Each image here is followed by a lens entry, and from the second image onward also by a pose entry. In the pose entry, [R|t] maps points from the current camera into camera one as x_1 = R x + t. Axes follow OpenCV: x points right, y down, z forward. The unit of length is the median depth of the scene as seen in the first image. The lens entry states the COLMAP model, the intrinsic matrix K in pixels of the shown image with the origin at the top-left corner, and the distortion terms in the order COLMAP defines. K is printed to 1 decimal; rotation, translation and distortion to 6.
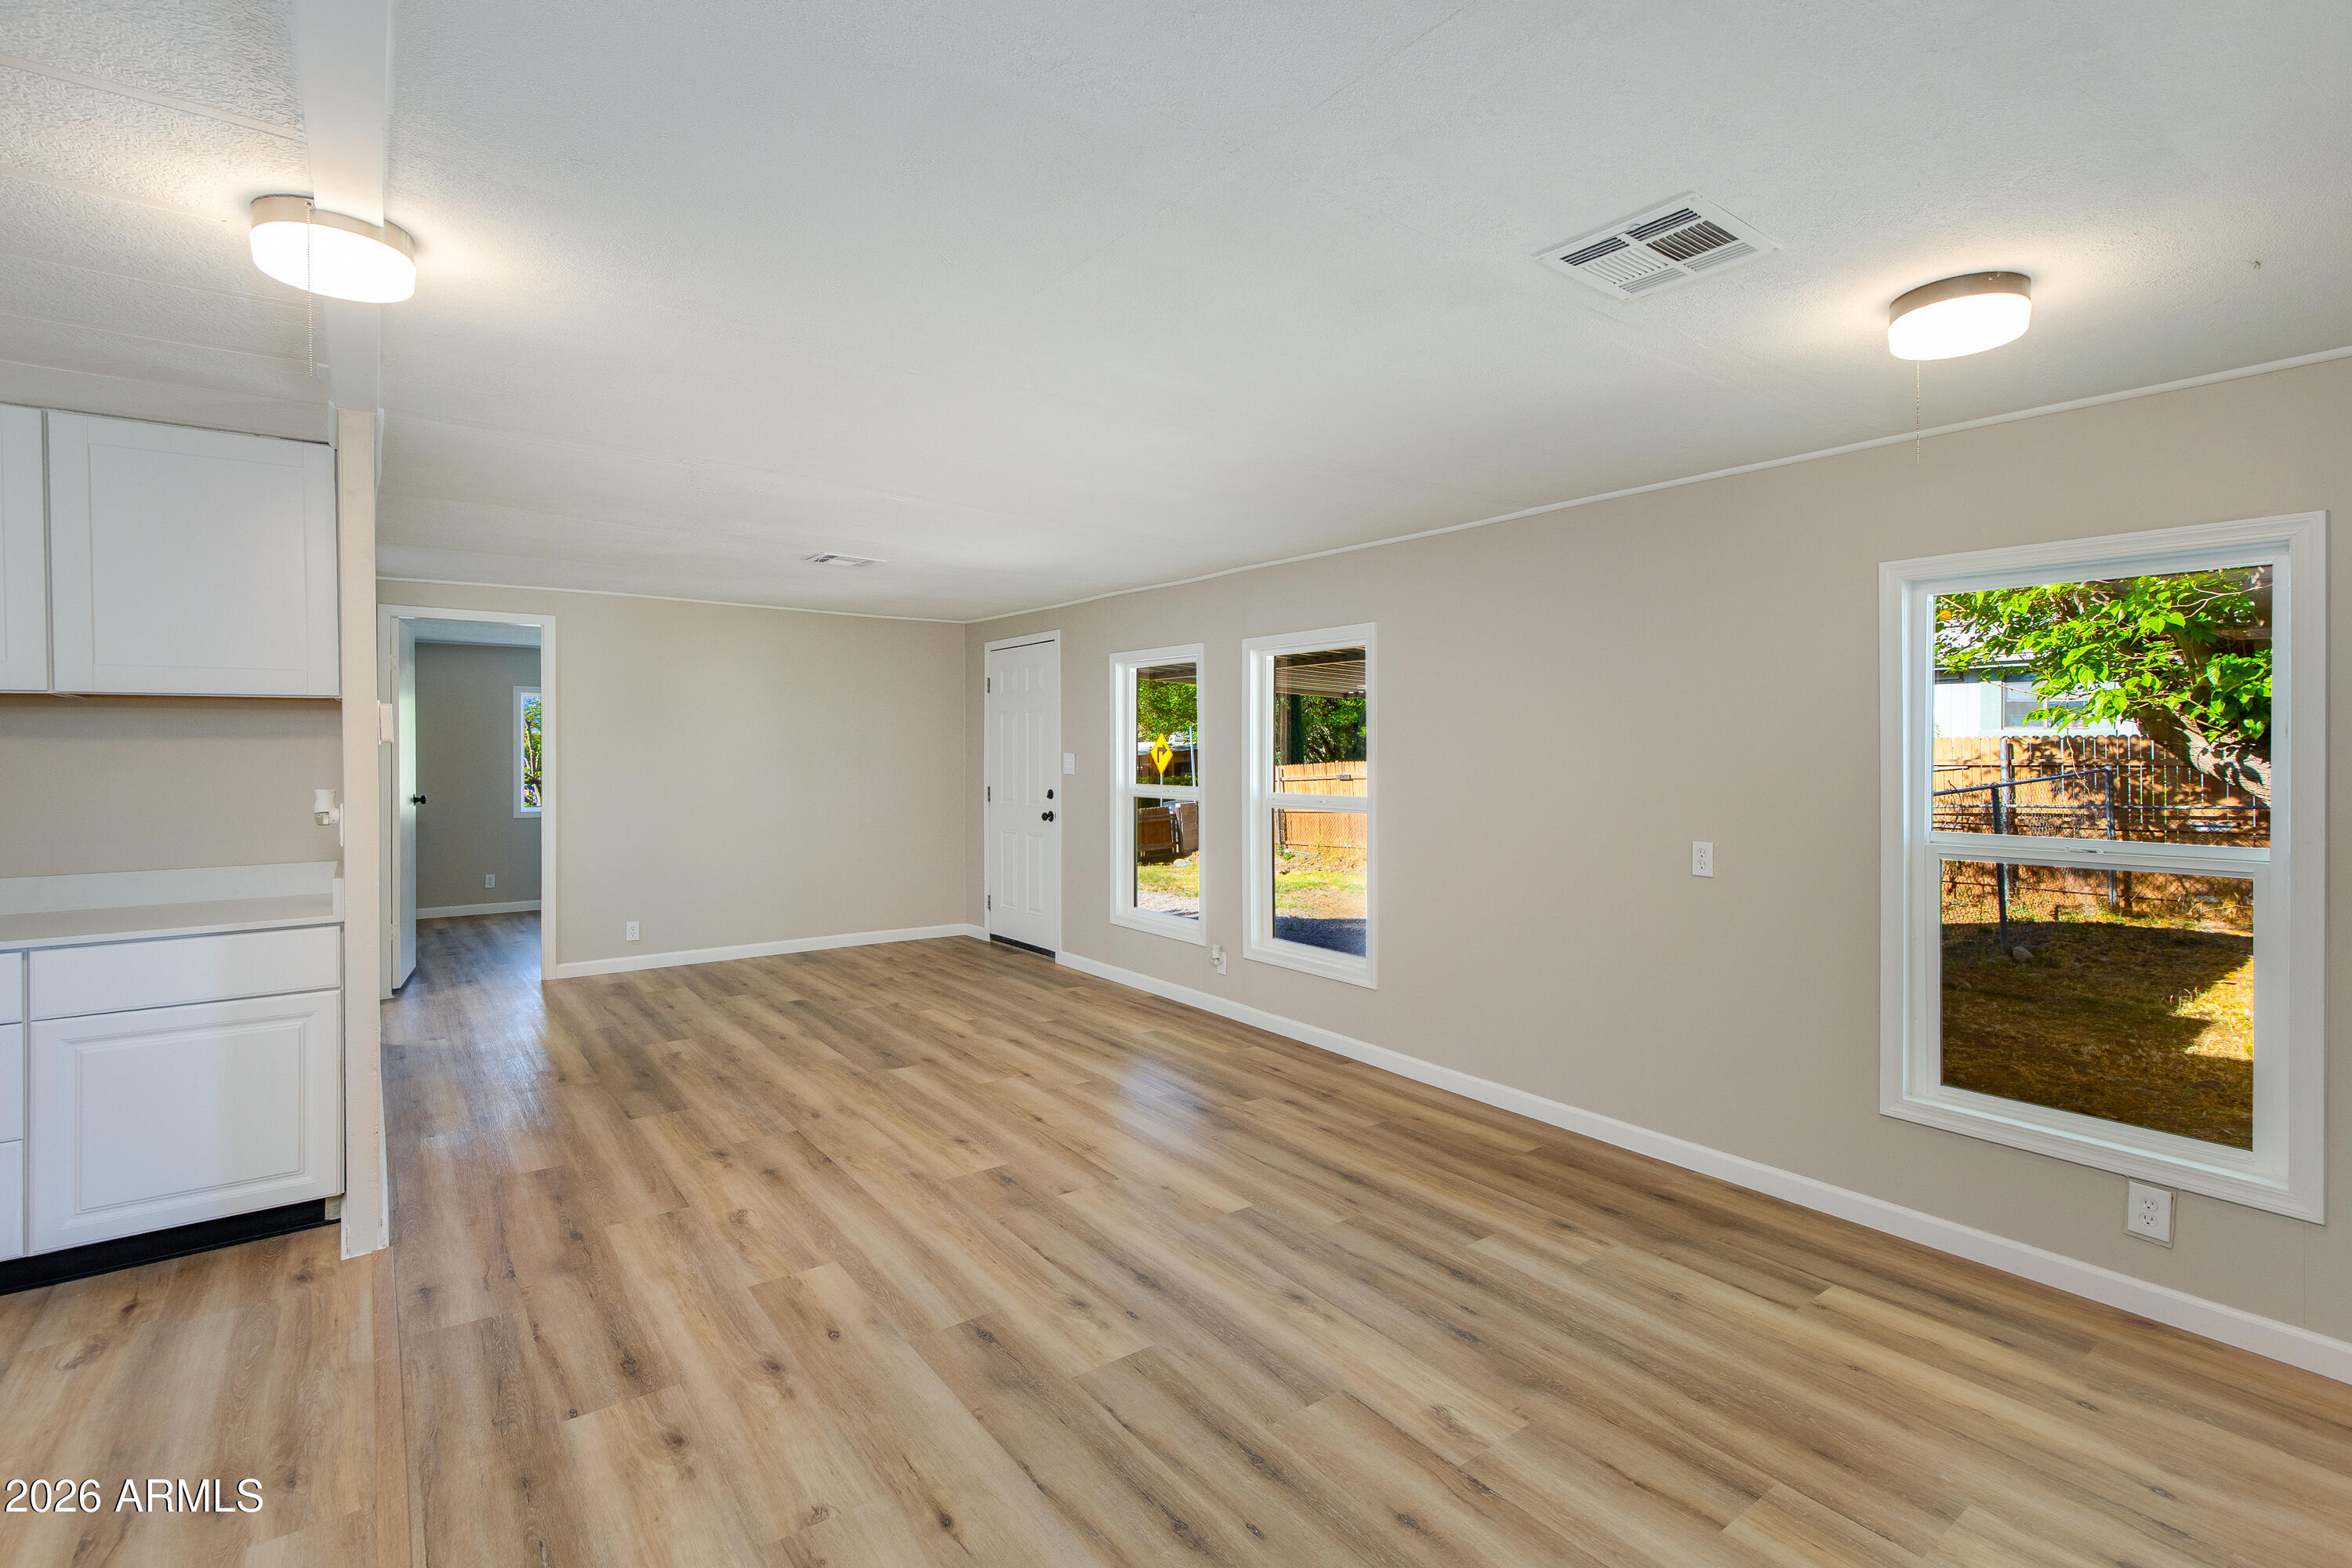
lens RADIAL K [[1132.9, 0, 1181.5], [0, 1132.9, 771.4], [0, 0, 1]] dist [0.002464, 0.000216]
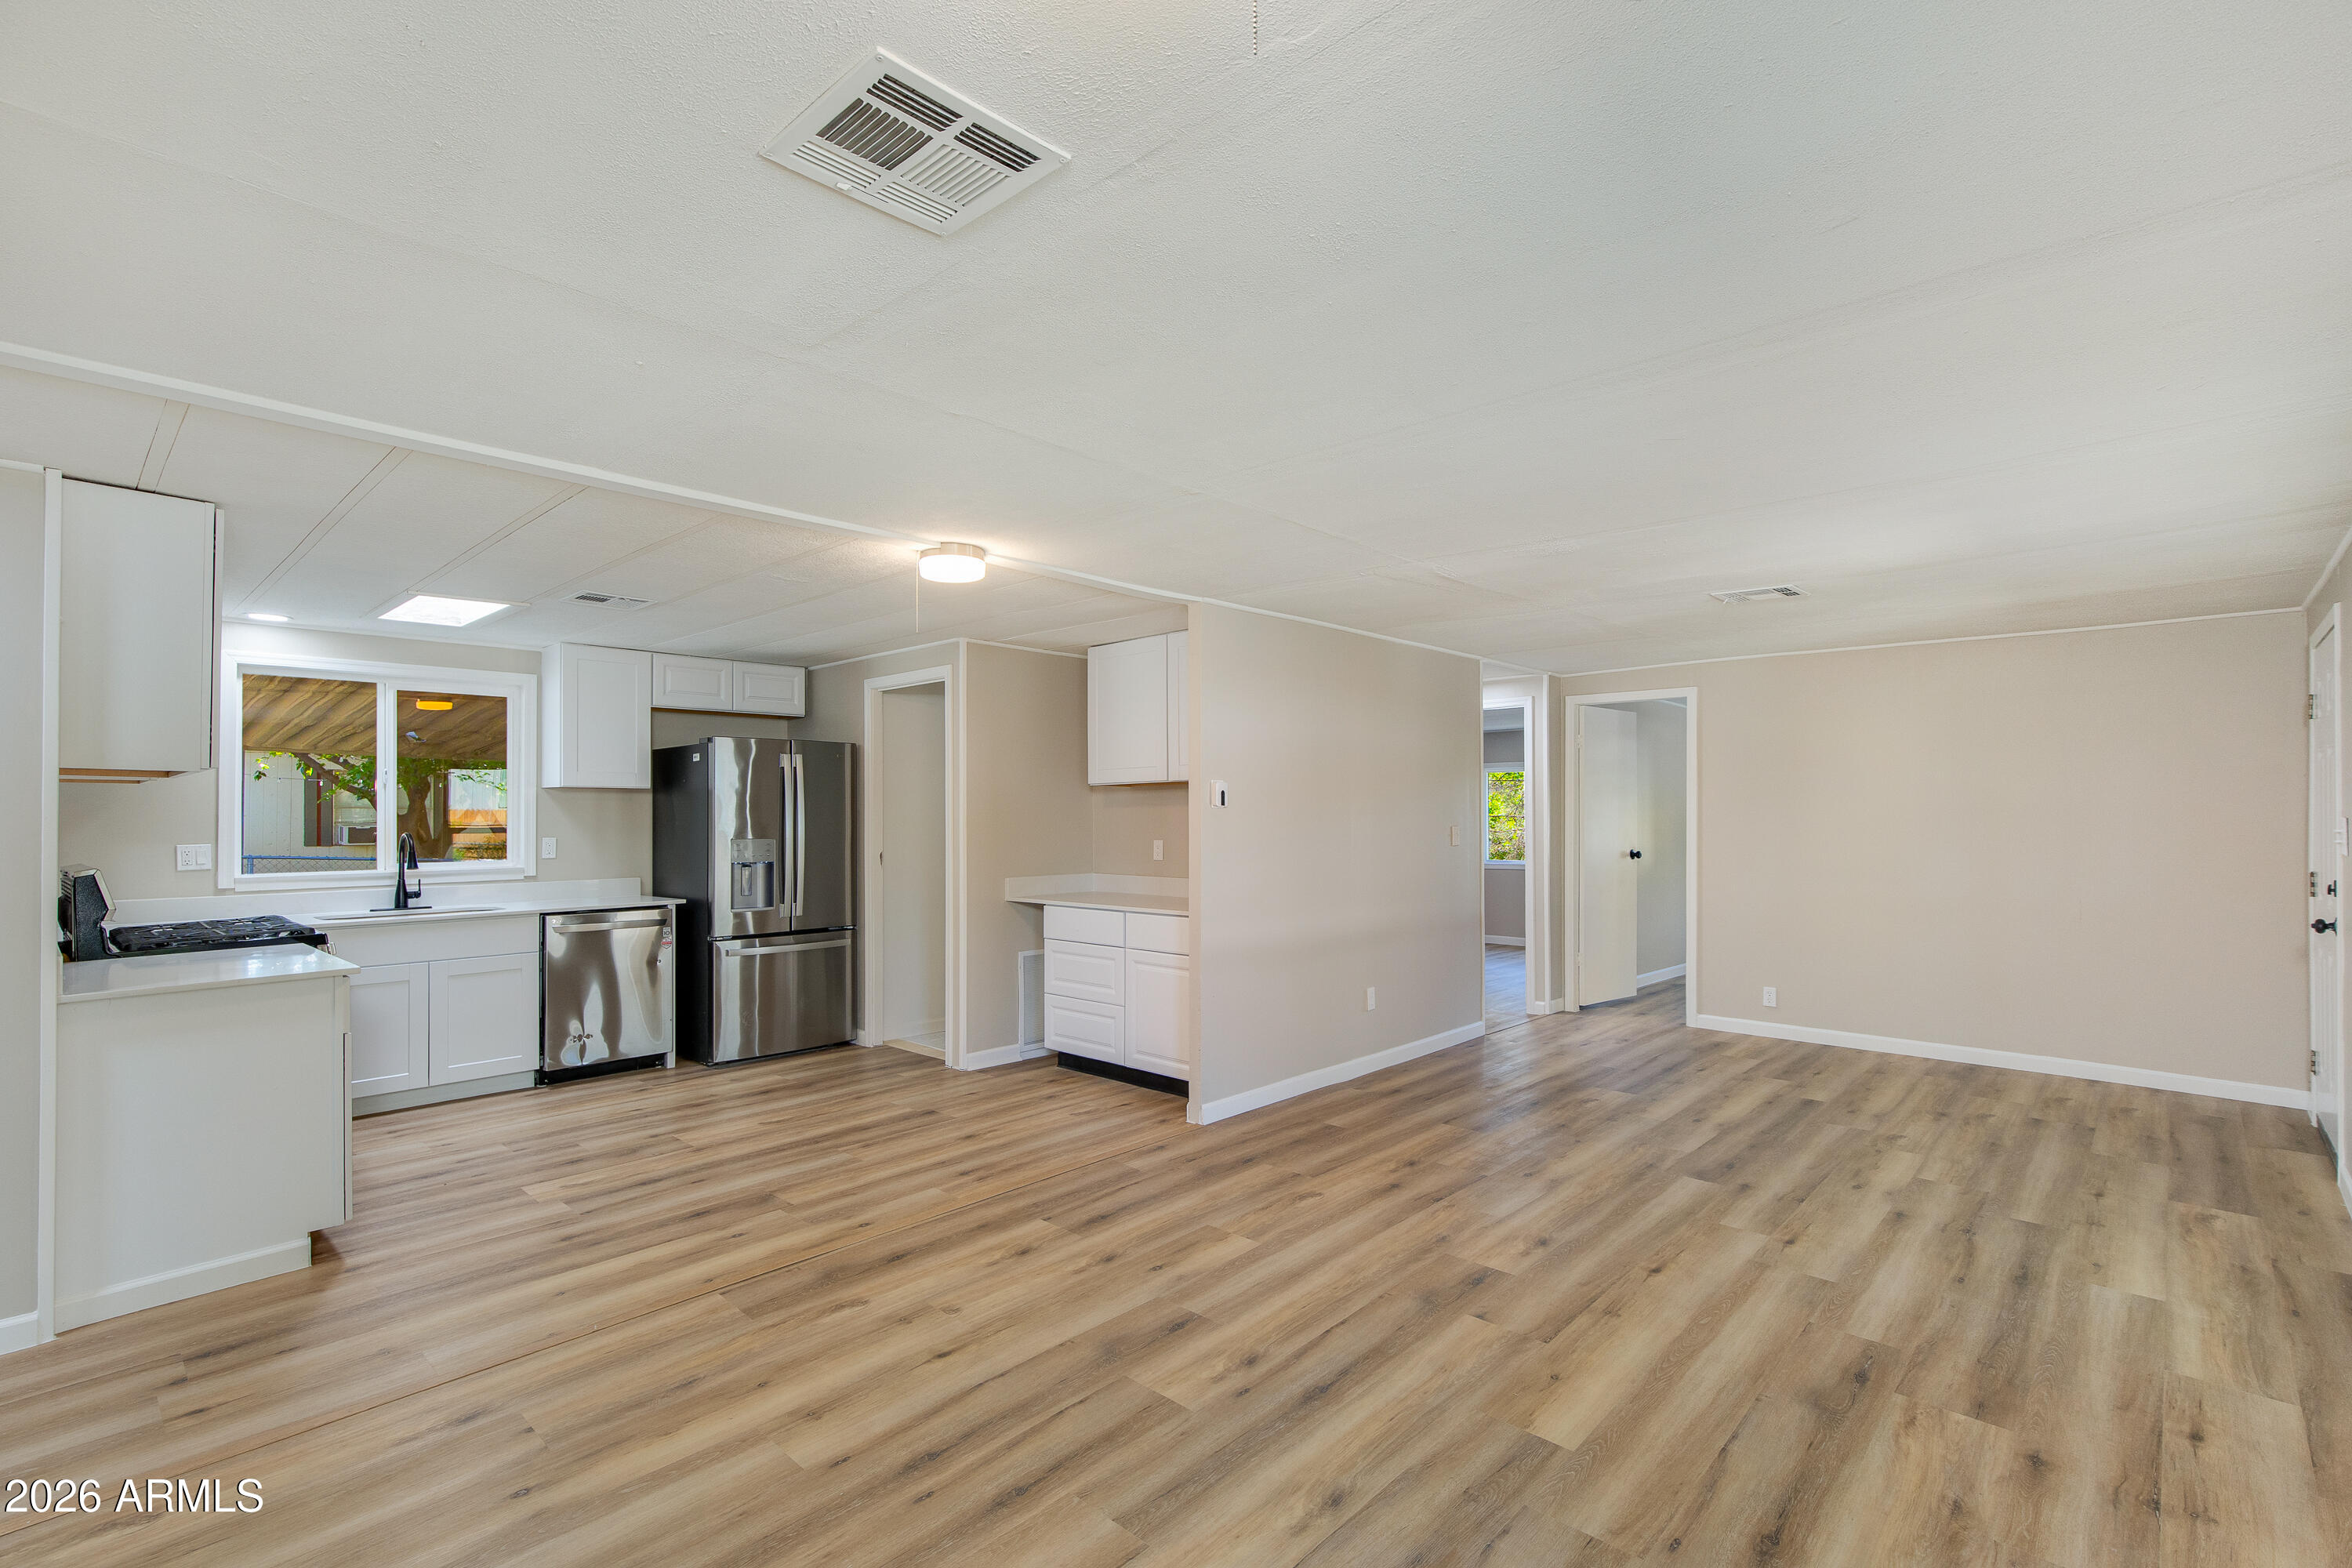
lens RADIAL K [[1047.6, 0, 1121.7], [0, 1047.6, 814.6], [0, 0, 1]] dist [0.001457, 0.000182]
pose [[0.138115, 0.003087, -0.990411, 0.704746], [-0.020235, 0.999795, 0.000294, -0.013526], [0.990209, 0.020000, 0.138149, 0.643306]]
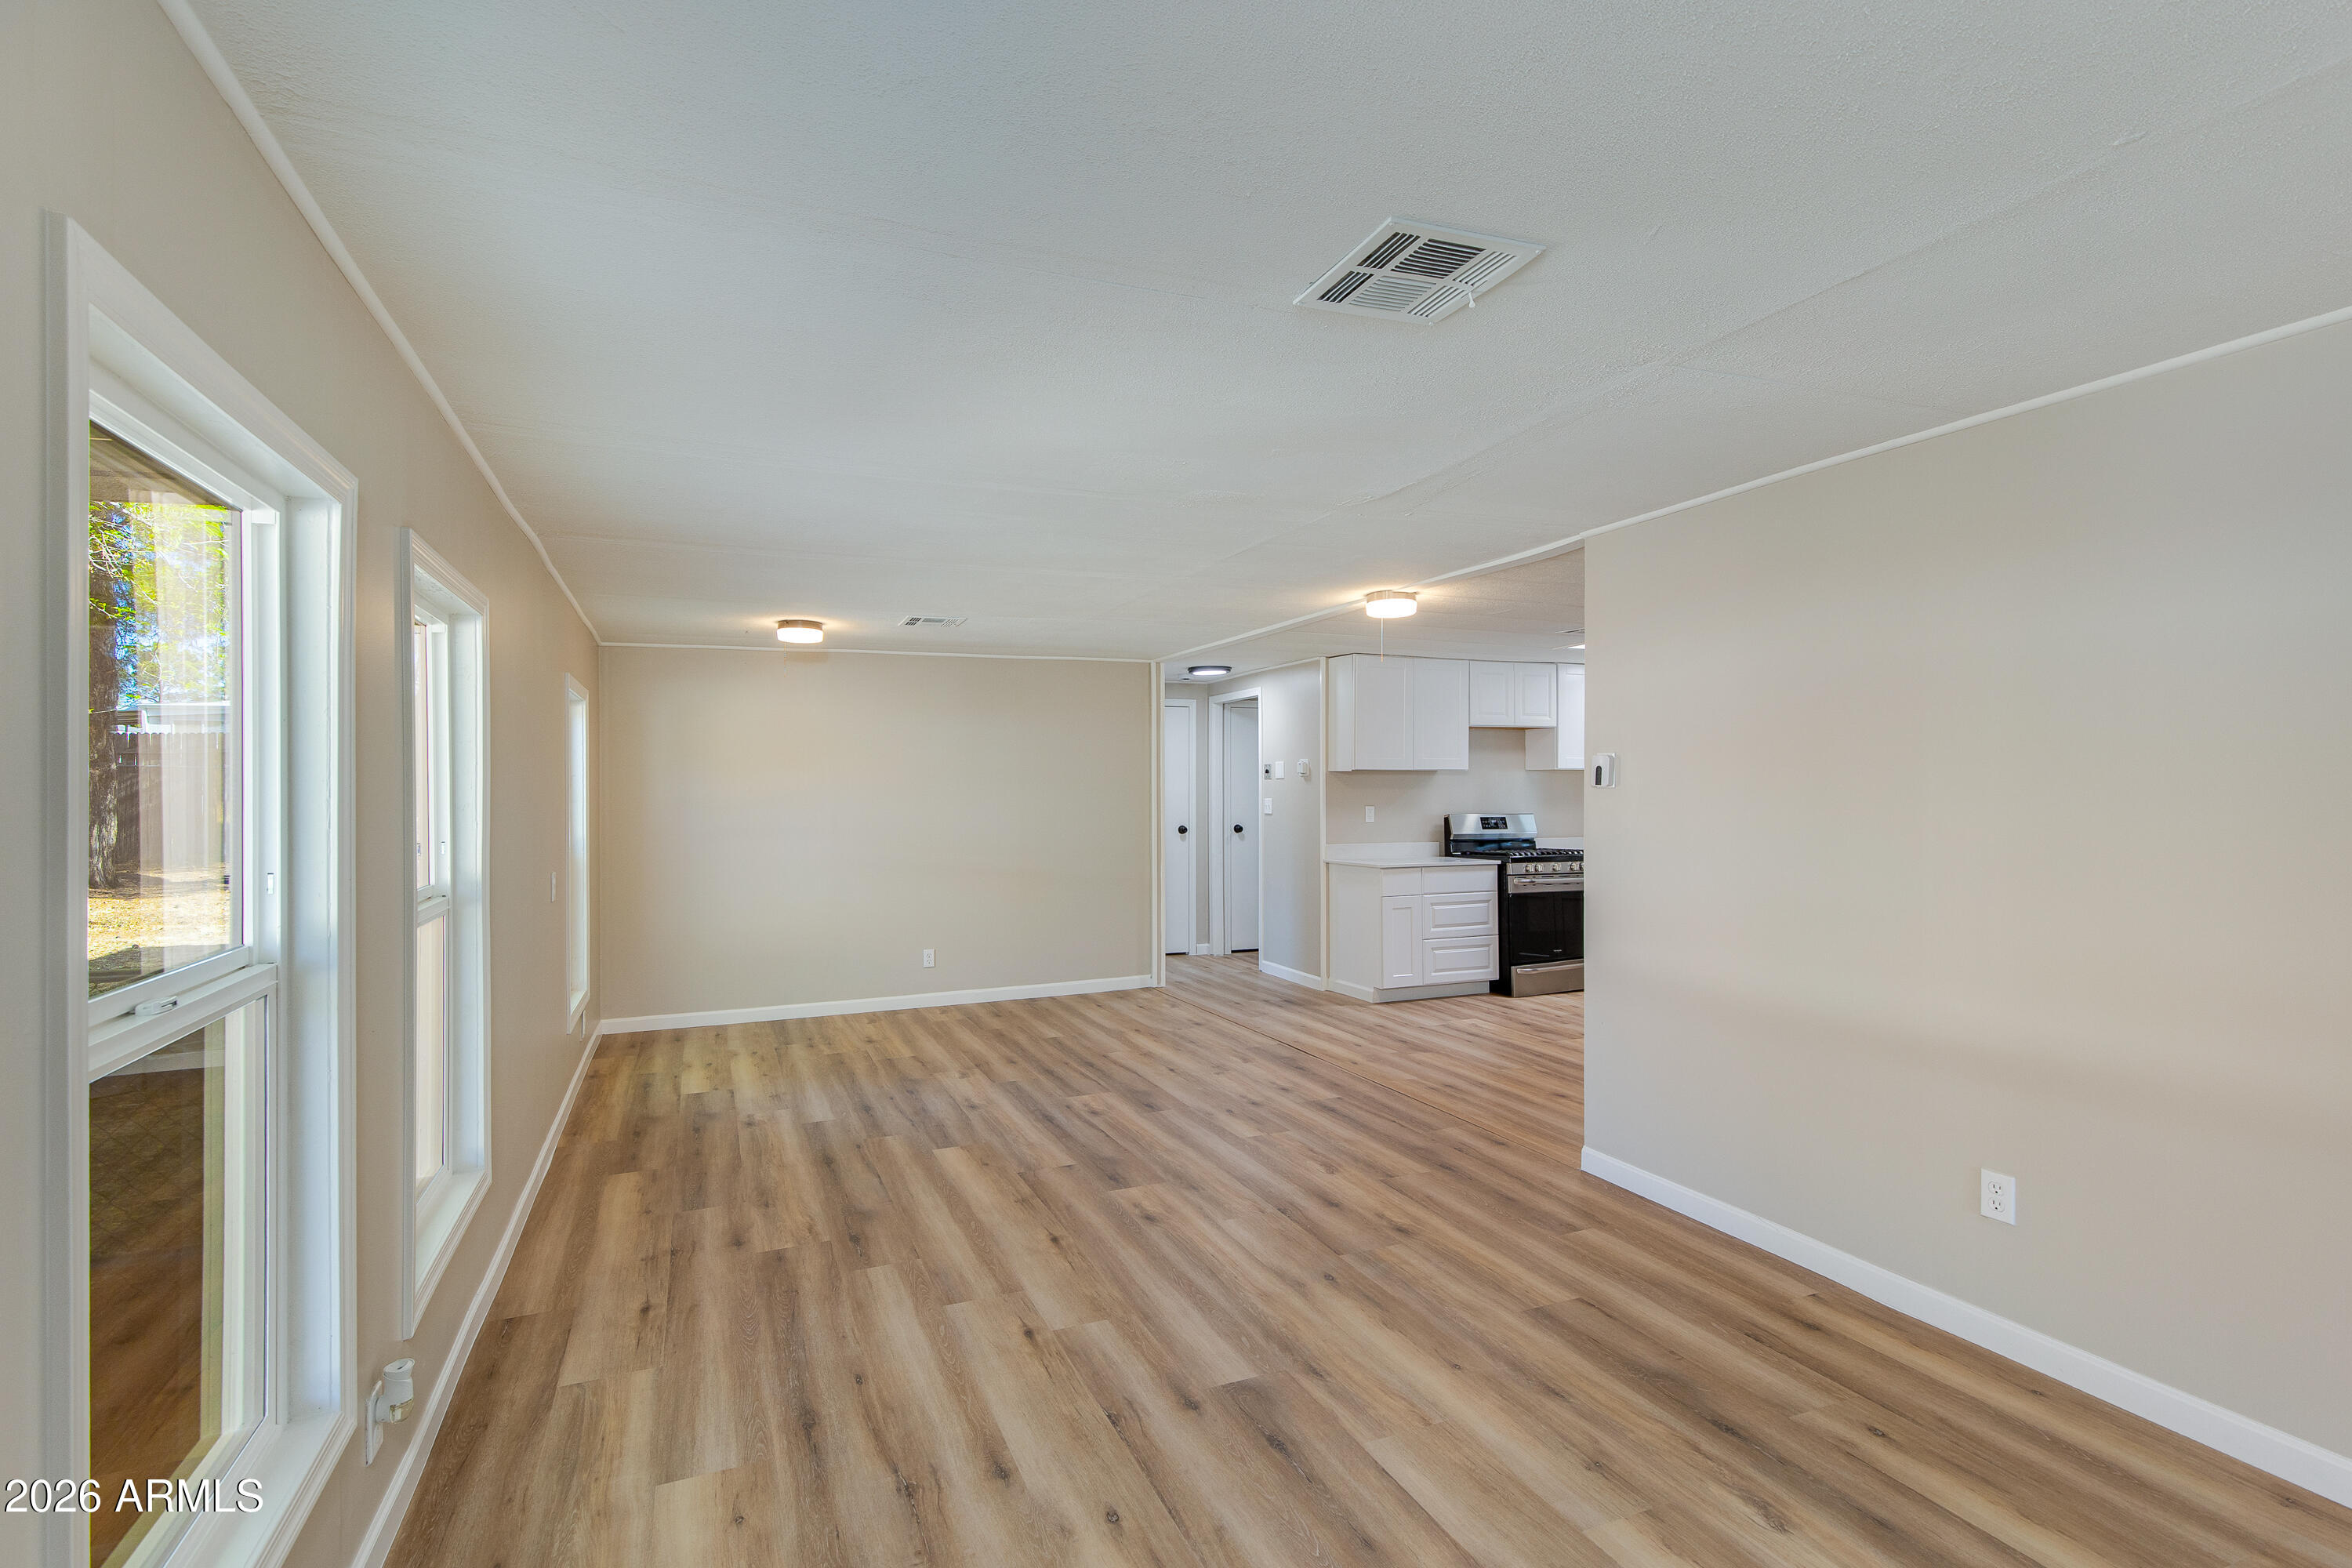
lens RADIAL K [[1034.5, 0, 1181.0], [0, 1034.5, 780.2], [0, 0, 1]] dist [0.000133, -0.000153]
pose [[-0.978563, 0.005195, 0.205881, -0.471289], [0.009096, 0.999797, 0.018005, -0.055556], [-0.205746, 0.019491, -0.978411, 2.158469]]
